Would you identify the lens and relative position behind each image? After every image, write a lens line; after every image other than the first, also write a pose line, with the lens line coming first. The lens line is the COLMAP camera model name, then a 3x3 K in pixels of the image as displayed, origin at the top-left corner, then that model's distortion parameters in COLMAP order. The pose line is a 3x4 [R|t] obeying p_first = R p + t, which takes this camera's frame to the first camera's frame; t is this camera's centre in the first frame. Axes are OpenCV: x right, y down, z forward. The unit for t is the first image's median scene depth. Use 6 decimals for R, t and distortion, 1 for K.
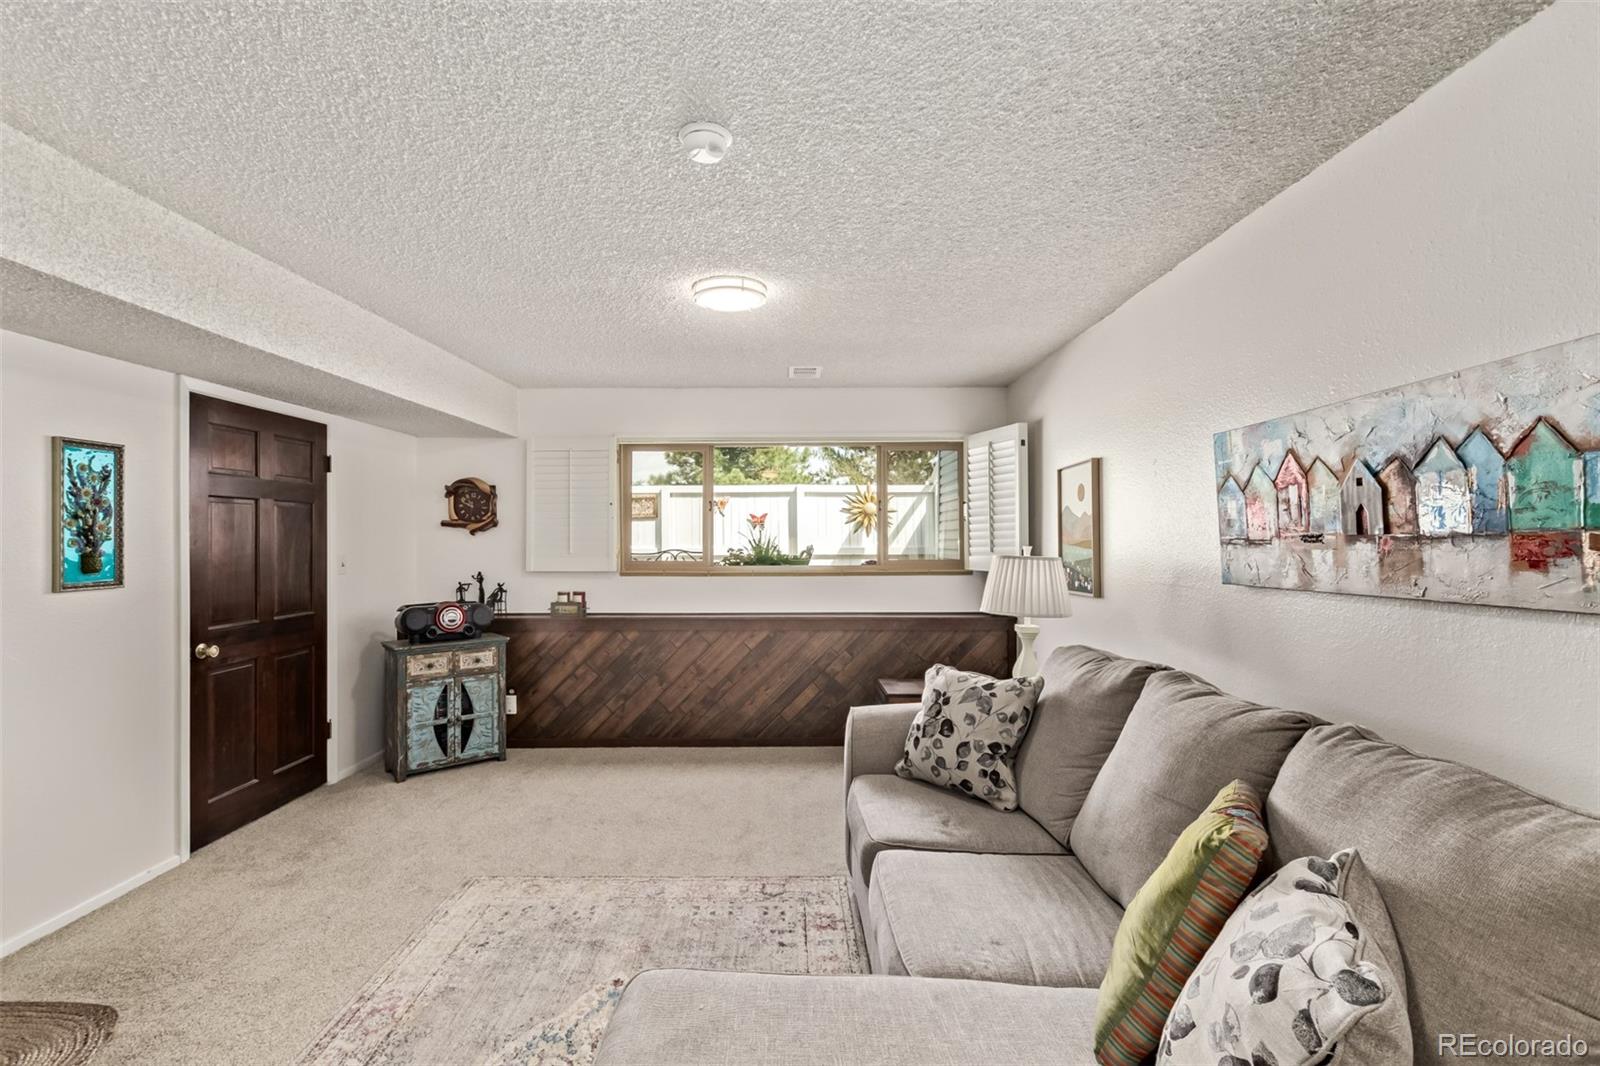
lens RADIAL K [[726.8, 0, 790.3], [0, 726.8, 527.2], [0, 0, 1]] dist [0.002366, 0.000002]
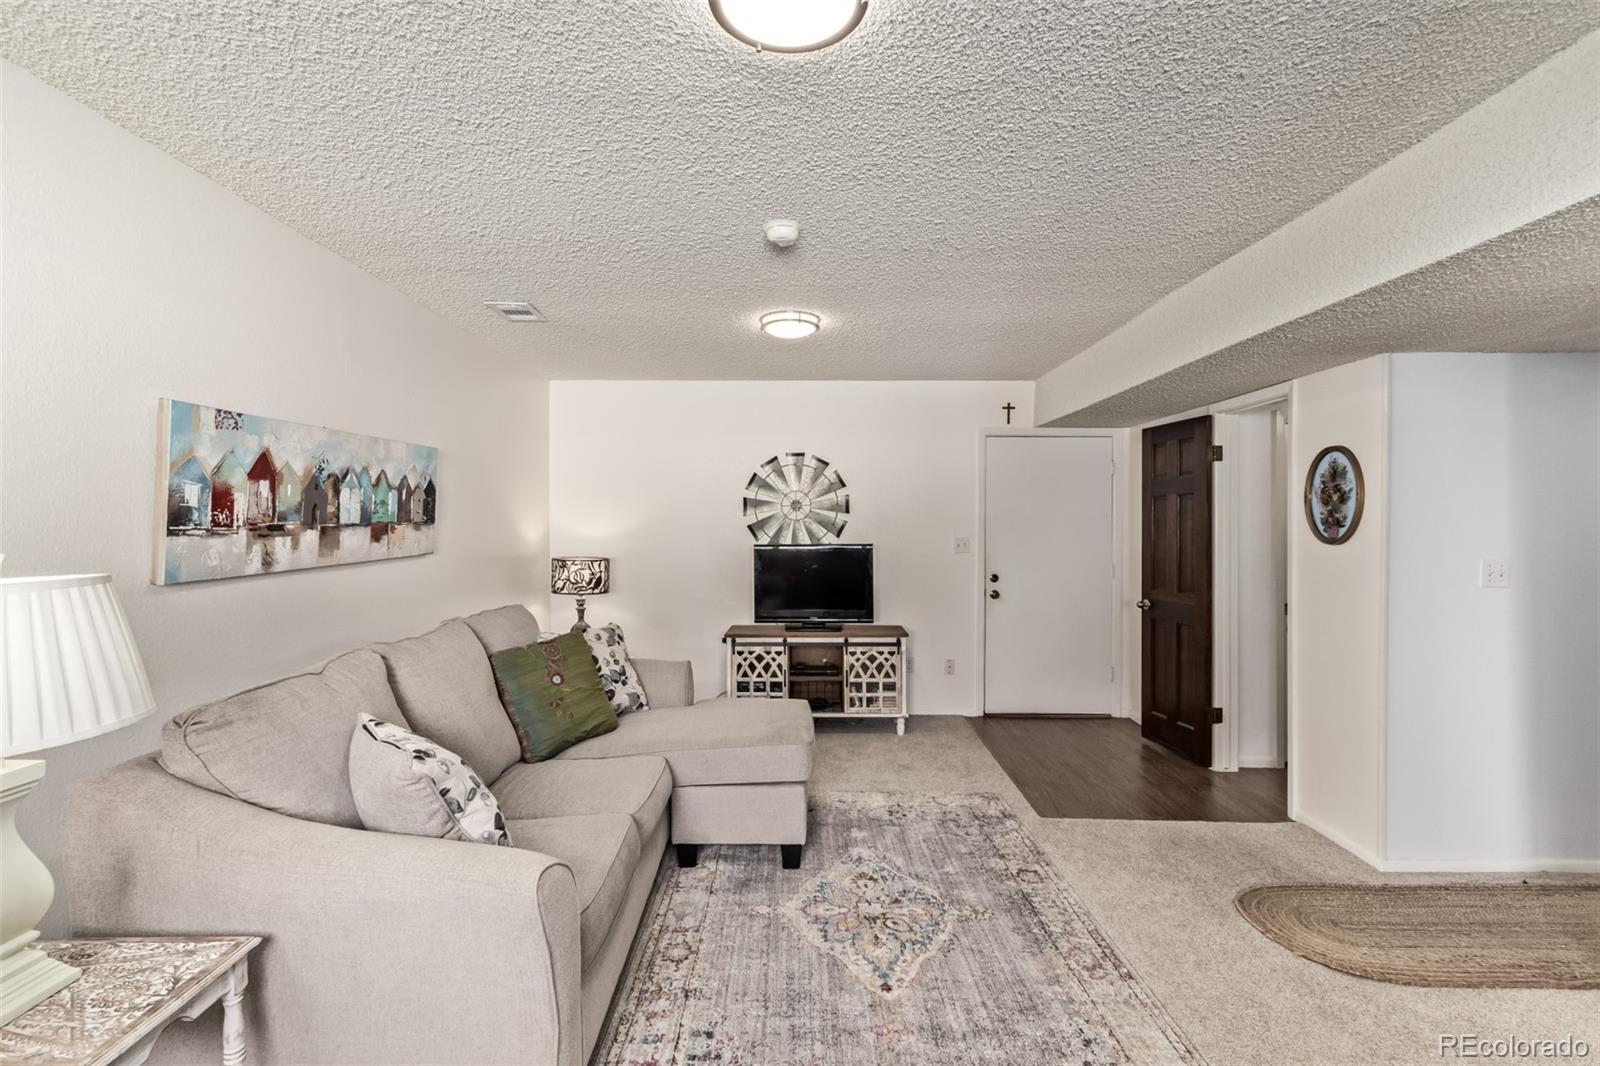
lens RADIAL K [[726.8, 0, 790.3], [0, 726.8, 527.2], [0, 0, 1]] dist [0.002366, 0.000002]
pose [[-0.999989, 0.004557, -0.000857, -0.149569], [0.004561, 0.999979, -0.004697, 0.028113], [0.000835, -0.004701, -0.999989, 2.625264]]
